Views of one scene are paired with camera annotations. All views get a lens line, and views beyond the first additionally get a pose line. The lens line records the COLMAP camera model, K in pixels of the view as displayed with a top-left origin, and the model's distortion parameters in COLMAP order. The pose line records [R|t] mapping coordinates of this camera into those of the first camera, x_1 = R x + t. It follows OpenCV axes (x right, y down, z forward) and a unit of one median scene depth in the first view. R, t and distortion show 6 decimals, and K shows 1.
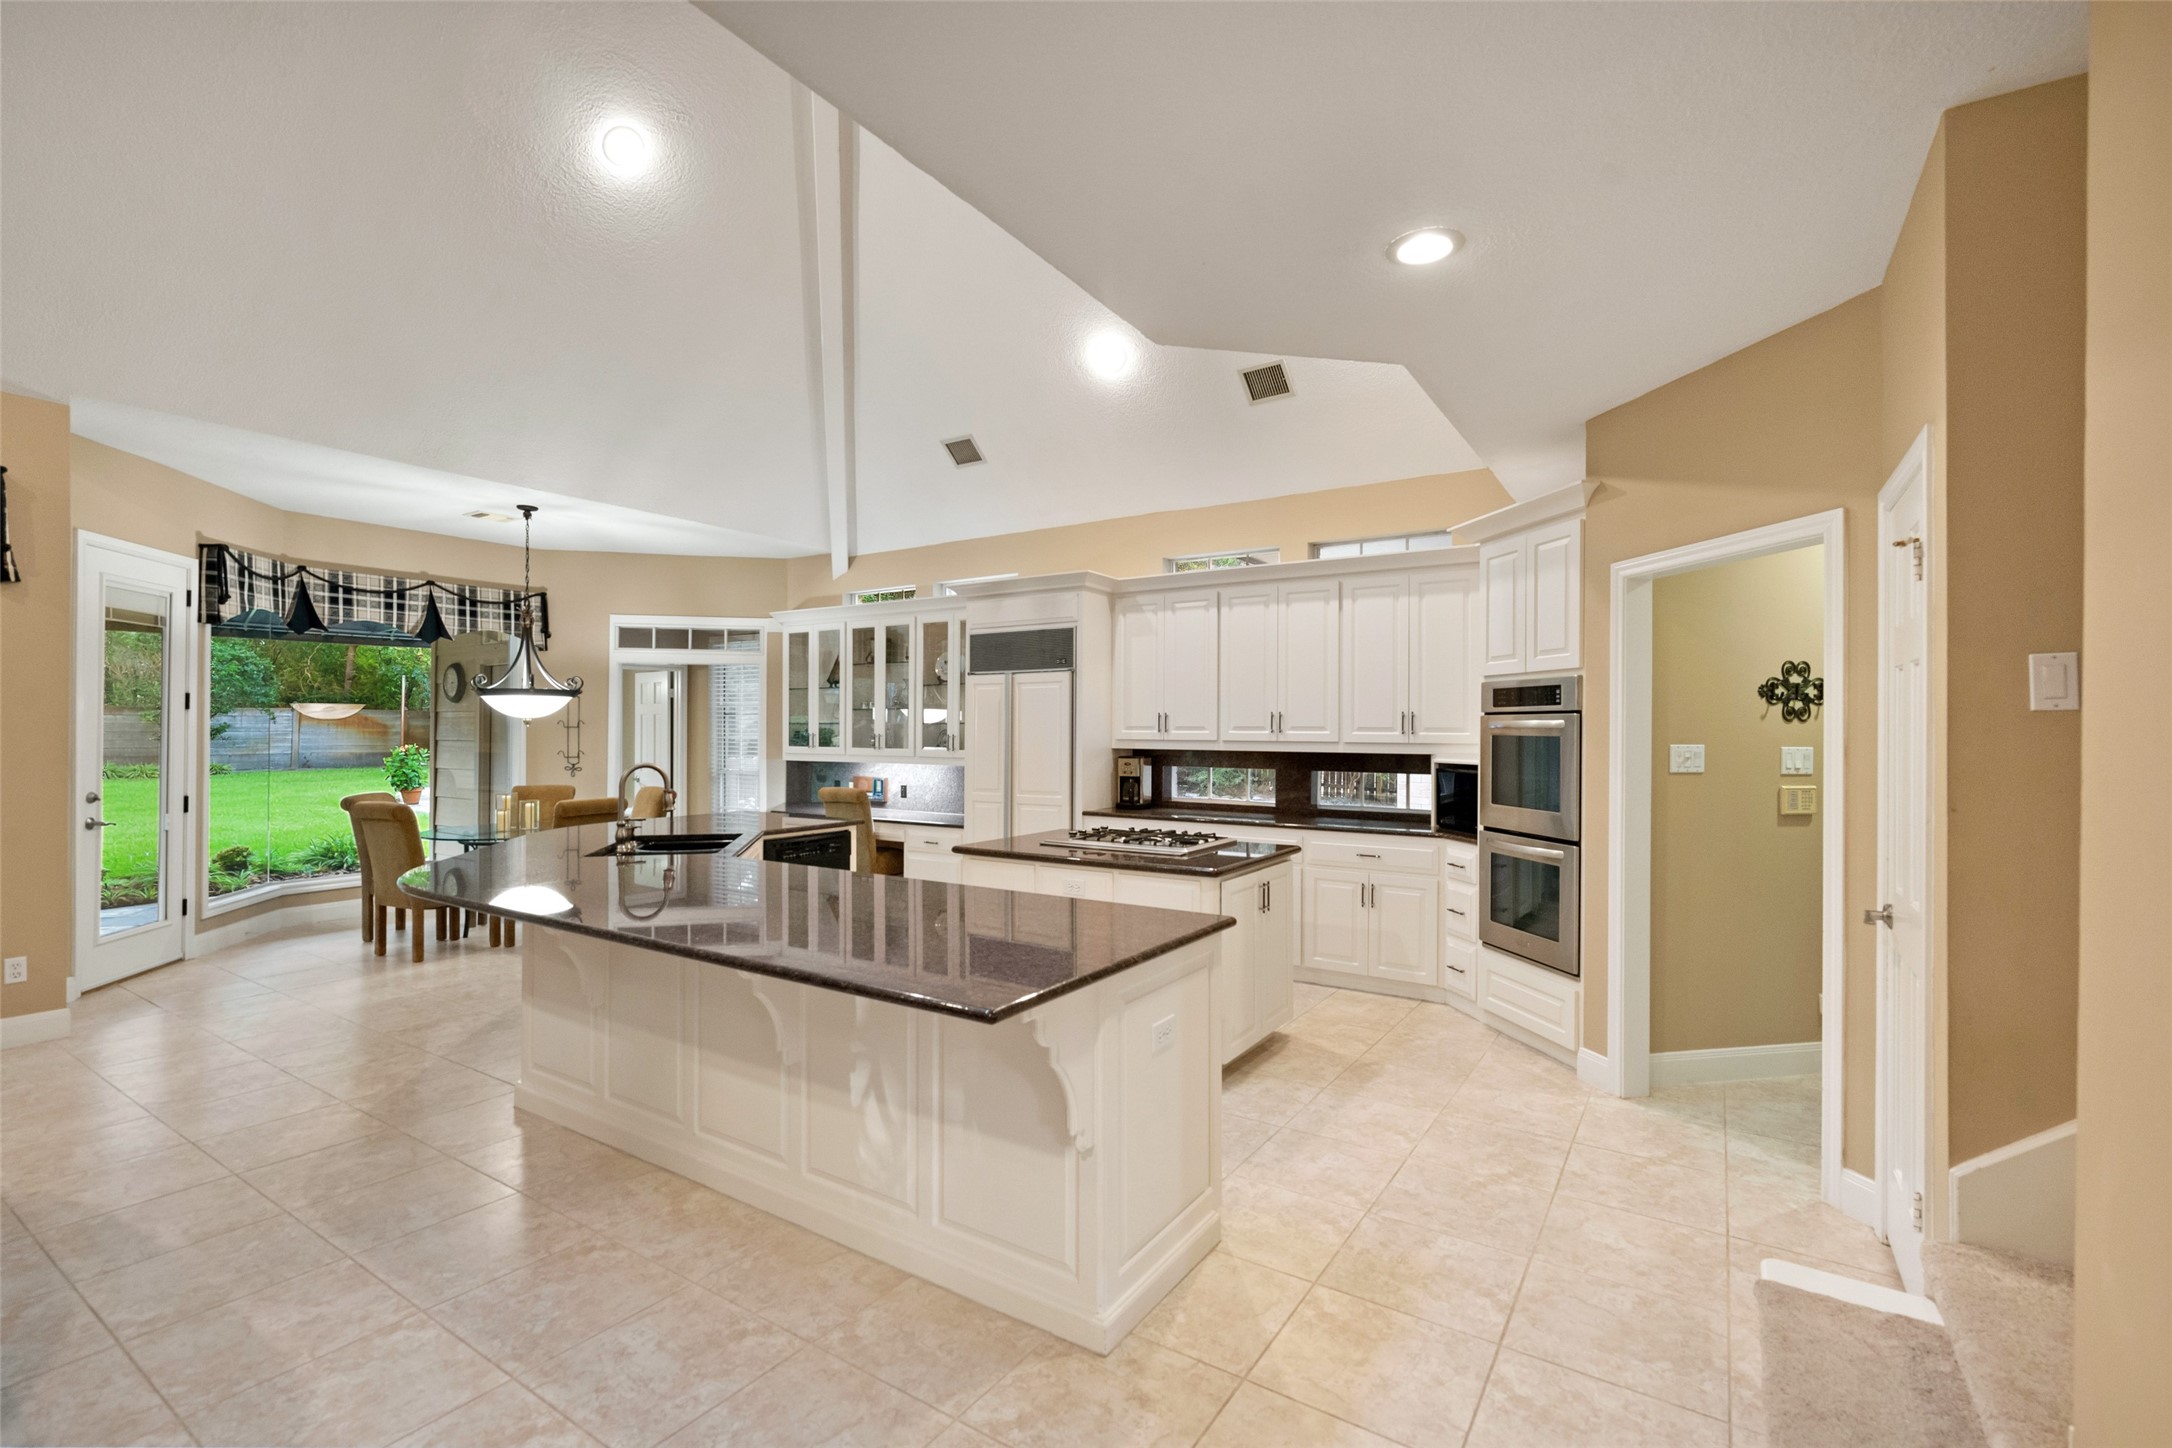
lens RADIAL K [[955.7, 0, 1076.4], [0, 955.7, 726.8], [0, 0, 1]] dist [-0.002190, -0.000099]
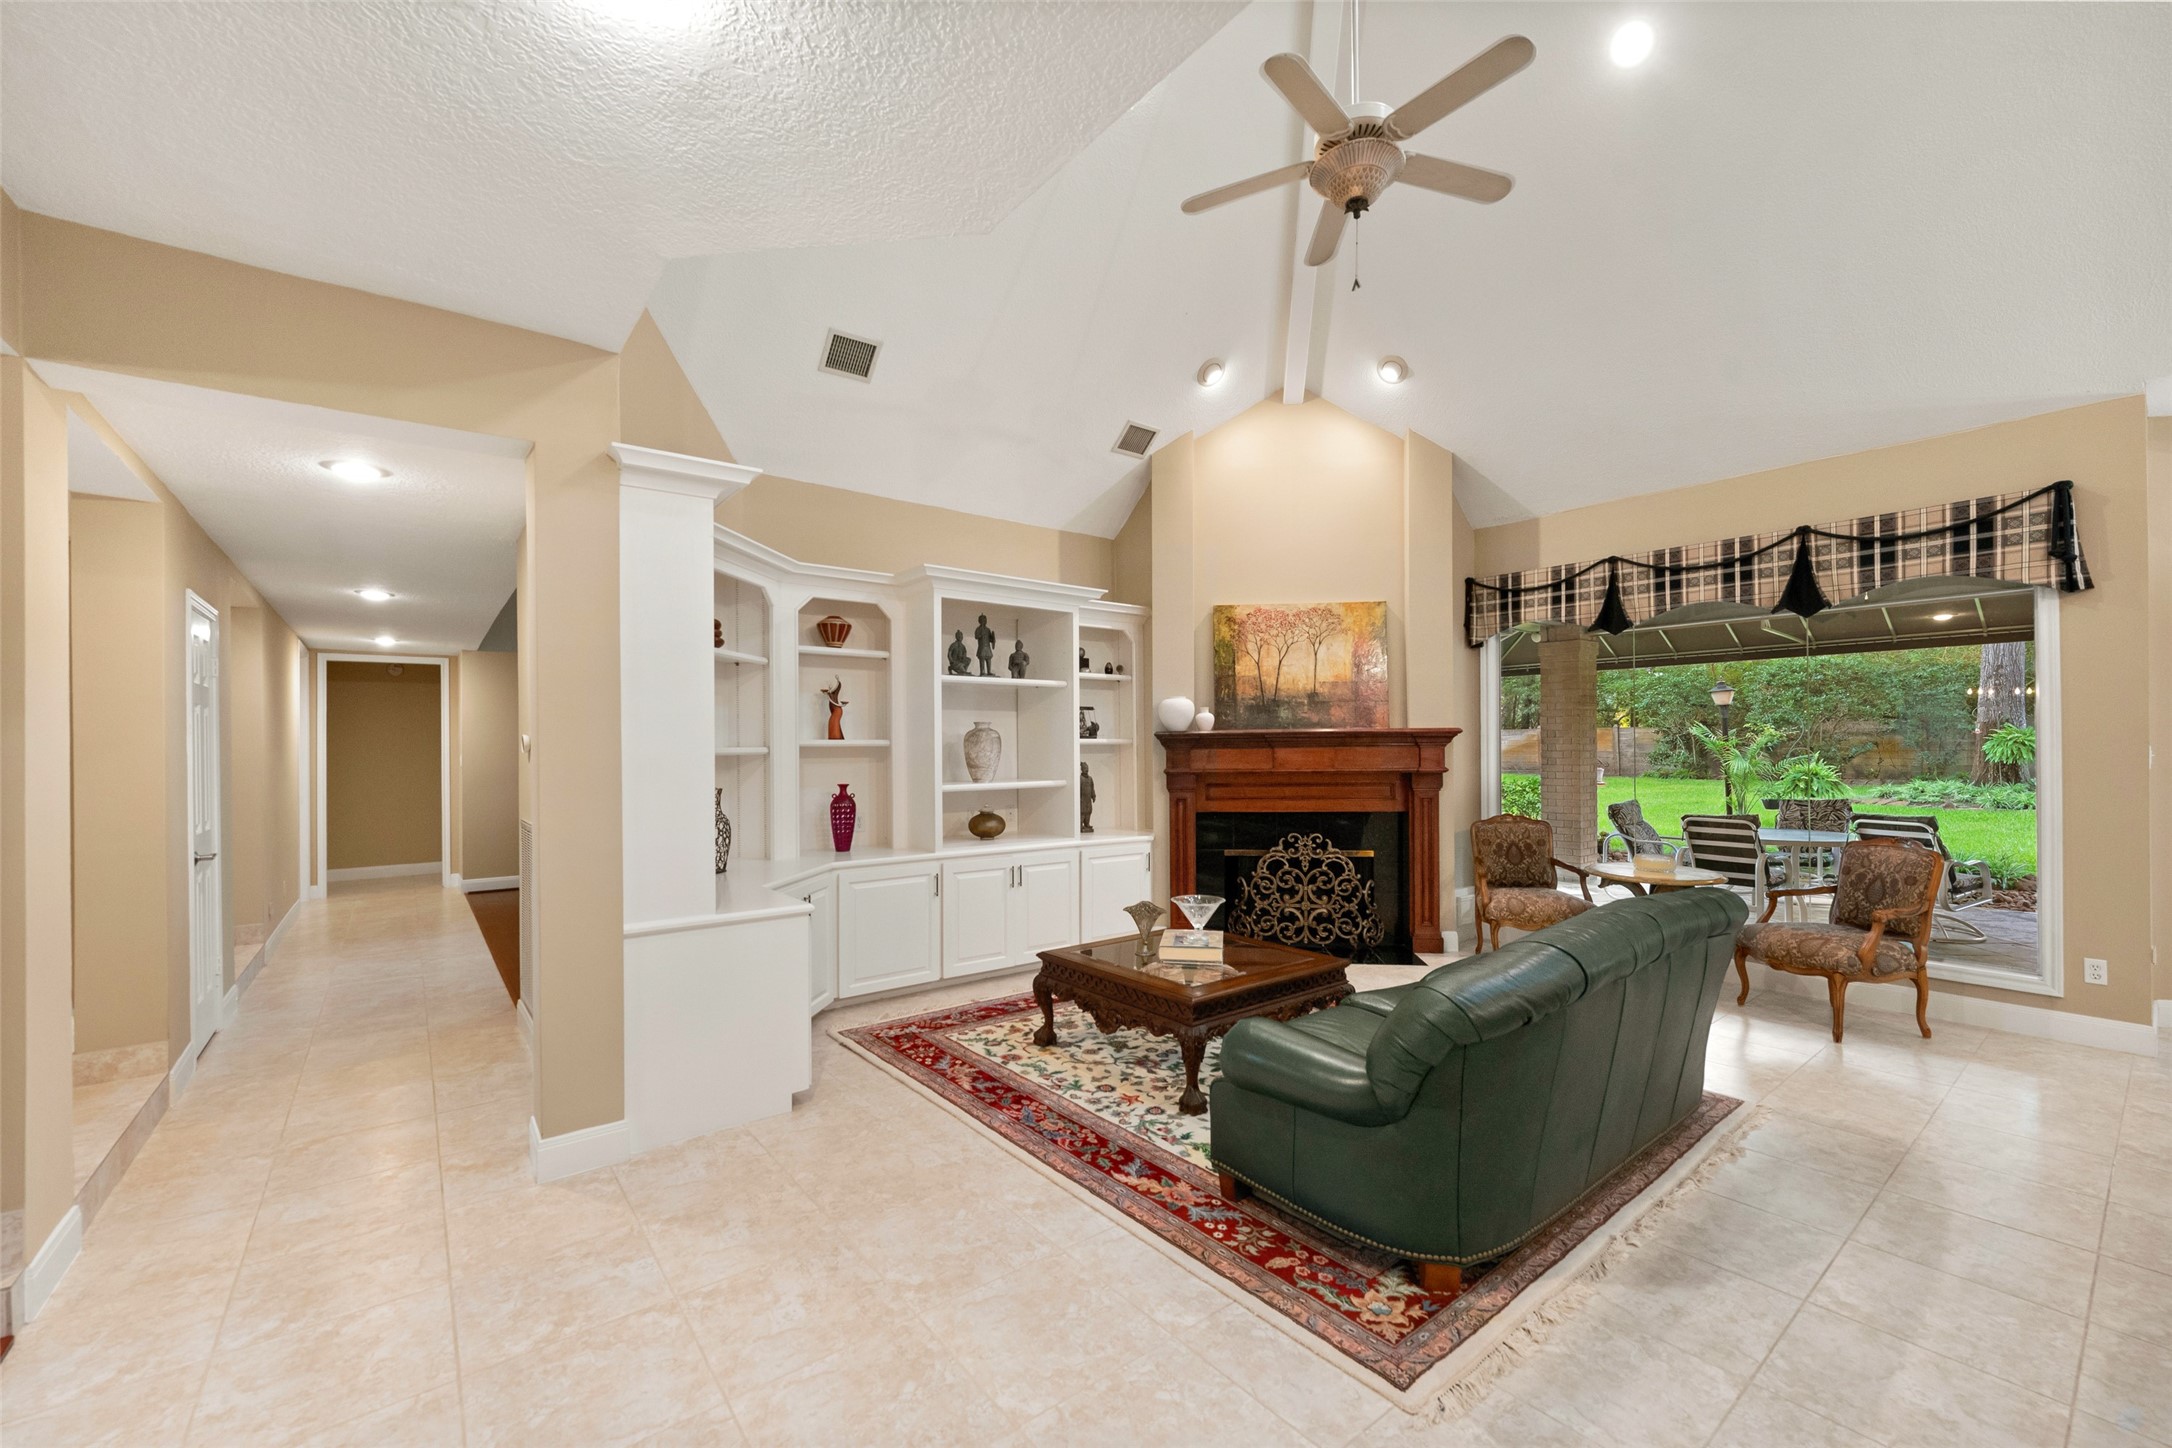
lens RADIAL K [[853.3, 0, 1083.5], [0, 853.3, 739.8], [0, 0, 1]] dist [-0.001141, -0.000162]
pose [[-0.309899, -0.002979, -0.950765, 0.053365], [0.008370, 0.999948, -0.005861, 0.003585], [0.950733, -0.009774, -0.309858, 0.168100]]
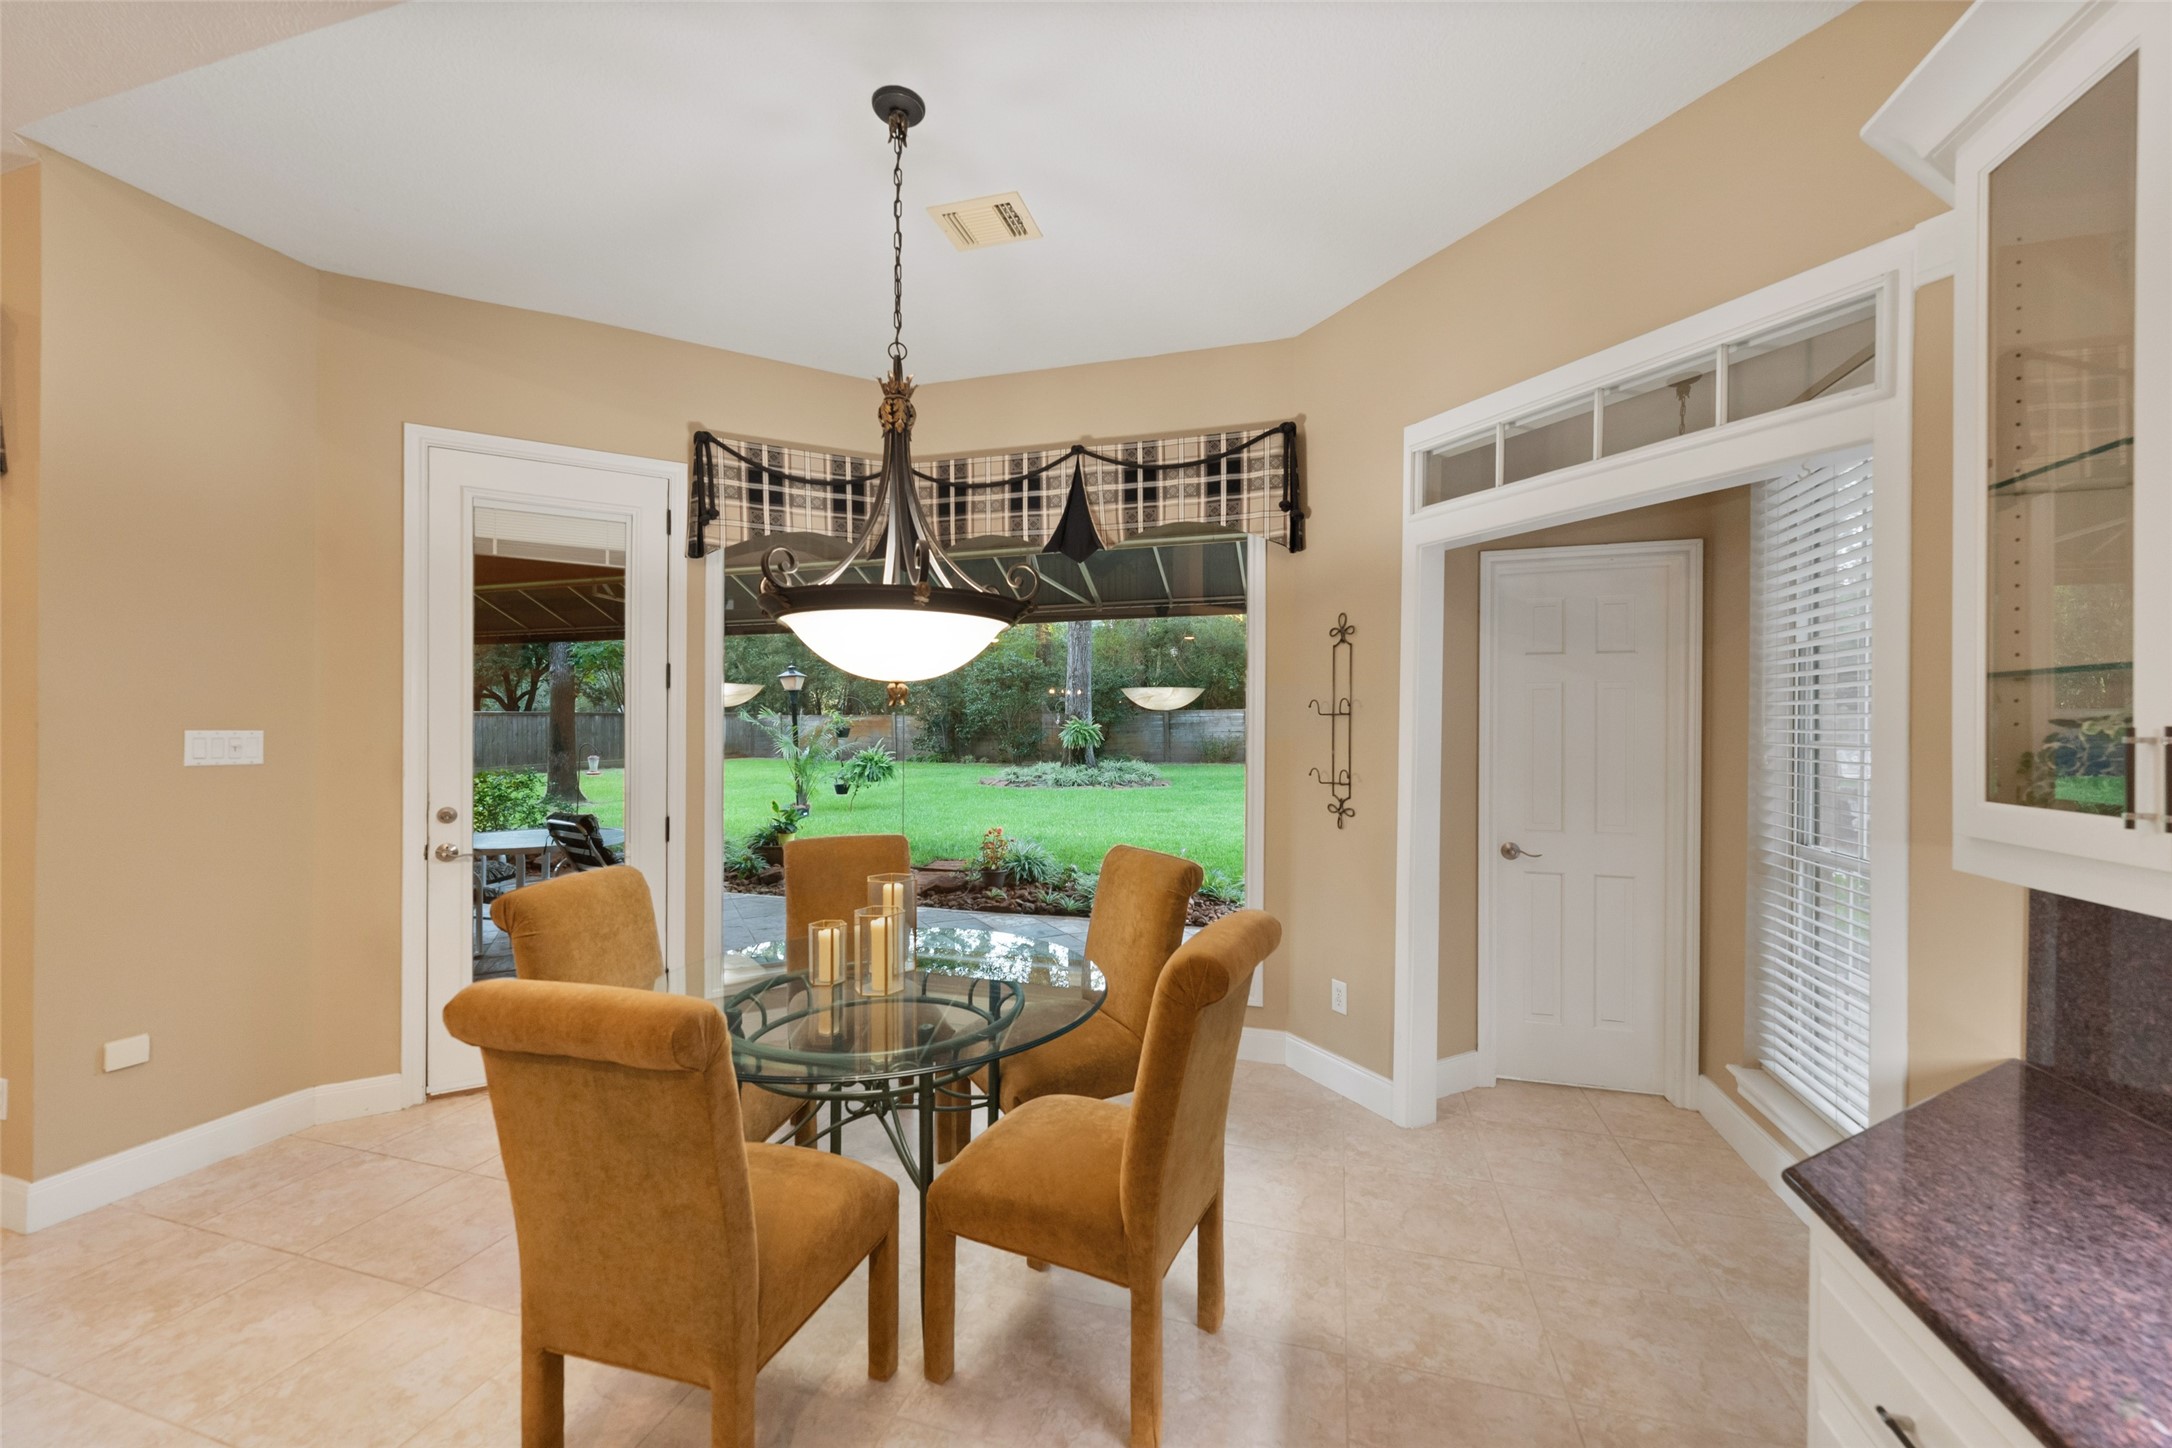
lens RADIAL K [[853.3, 0, 1072.8], [0, 853.3, 730.8], [0, 0, 1]] dist [-0.001141, -0.000162]
pose [[0.295982, 0.003201, -0.955188, -0.242326], [-0.001505, 0.999995, 0.002885, 0.008359], [0.955192, 0.000583, 0.295986, 0.968533]]
